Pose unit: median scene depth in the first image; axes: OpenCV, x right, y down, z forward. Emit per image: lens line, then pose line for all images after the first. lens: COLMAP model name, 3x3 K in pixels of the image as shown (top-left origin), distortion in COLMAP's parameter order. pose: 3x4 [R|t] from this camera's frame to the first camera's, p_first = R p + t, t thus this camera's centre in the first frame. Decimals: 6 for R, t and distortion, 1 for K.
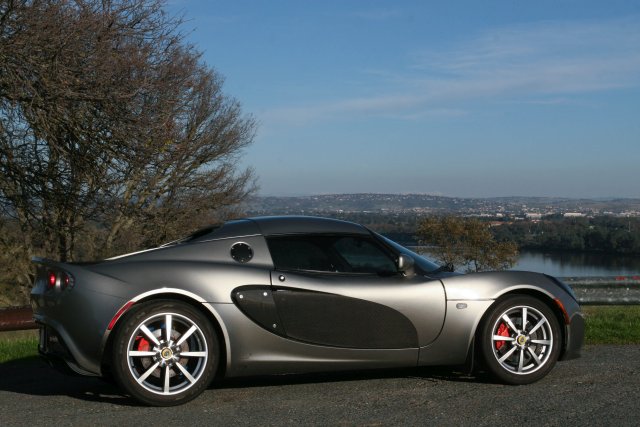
lens RADIAL K [[1226.6, 0, 319.4], [0, 1226.6, 211.1], [0, 0, 1]] dist [-0.113278, 0.000000]
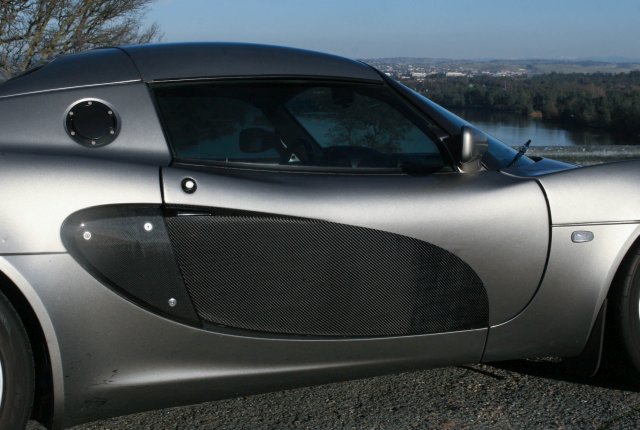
lens RADIAL K [[1109.3, 0, 305.0], [0, 1109.3, 216.4], [0, 0, 1]] dist [-0.038381, 0.000000]
pose [[0.997301, -0.010101, 0.072717, -0.017467], [0.000561, 0.991508, 0.130044, 0.015239], [-0.073413, -0.129653, 0.988838, 0.581303]]
